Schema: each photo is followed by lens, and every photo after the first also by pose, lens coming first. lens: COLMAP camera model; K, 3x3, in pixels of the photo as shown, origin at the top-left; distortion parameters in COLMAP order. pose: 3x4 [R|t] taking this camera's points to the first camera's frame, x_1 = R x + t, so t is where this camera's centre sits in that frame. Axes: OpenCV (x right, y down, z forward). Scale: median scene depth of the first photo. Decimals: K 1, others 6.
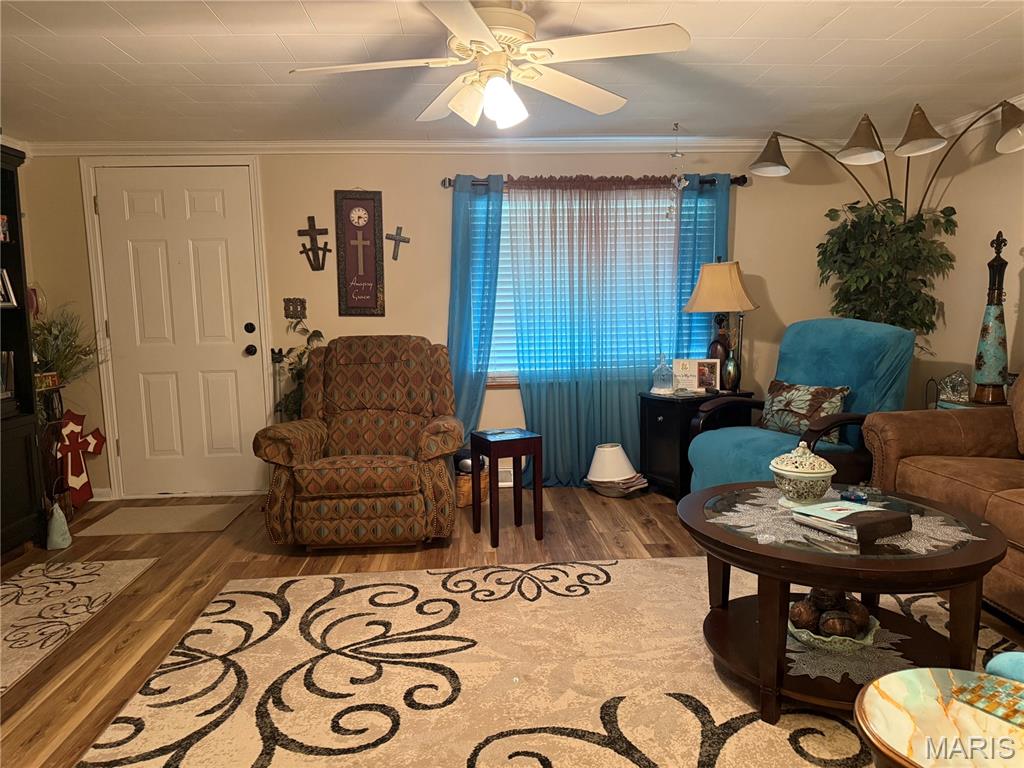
lens RADIAL K [[717.8, 0, 513.0], [0, 717.8, 384.1], [0, 0, 1]] dist [0.044292, -0.056898]
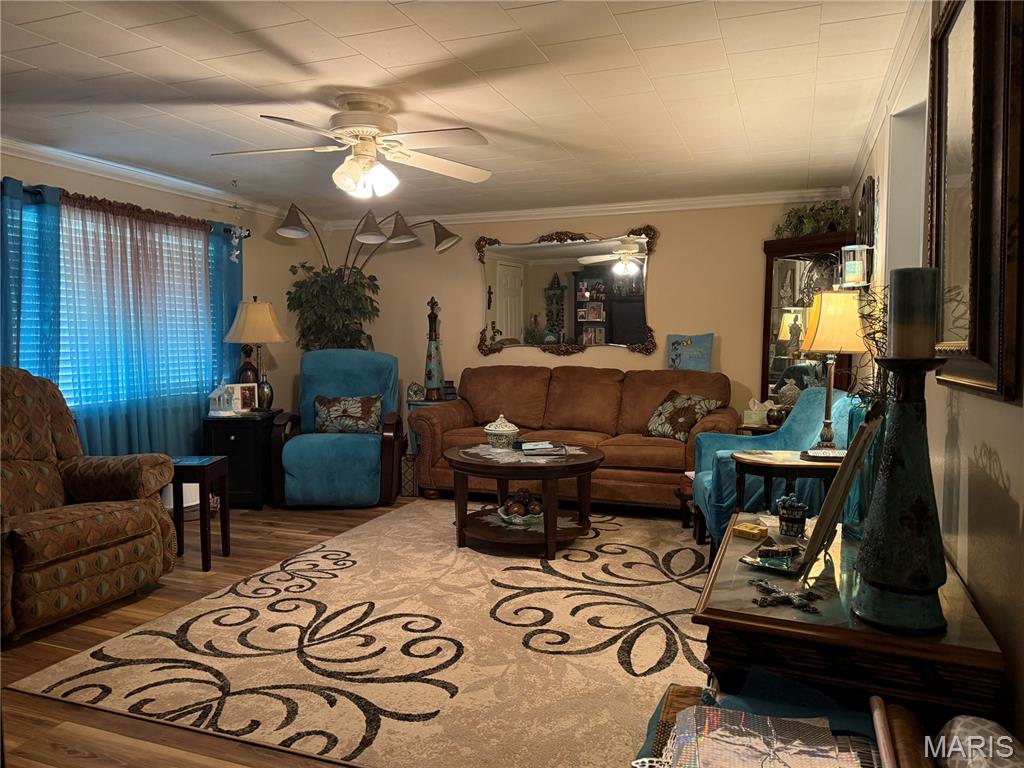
lens RADIAL K [[717.8, 0, 528.2], [0, 717.8, 376.6], [0, 0, 1]] dist [0.044292, -0.056898]
pose [[0.401438, -0.030156, 0.915390, -0.835664], [0.089598, 0.995957, -0.006483, 0.002375], [-0.911493, 0.084619, 0.402517, 0.168793]]
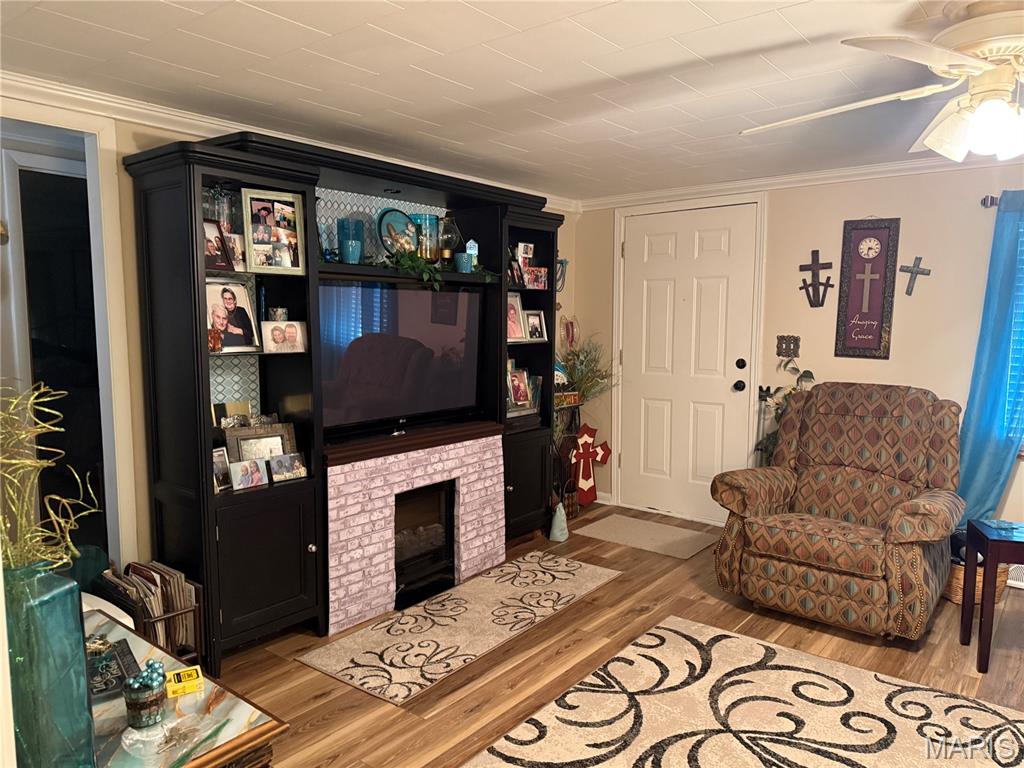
lens RADIAL K [[717.8, 0, 518.4], [0, 717.8, 379.0], [0, 0, 1]] dist [0.044292, -0.056898]
pose [[0.741449, 0.082404, -0.665931, 0.108626], [-0.092630, 0.995499, 0.020050, -0.066778], [0.664585, 0.046819, 0.745744, 0.060293]]
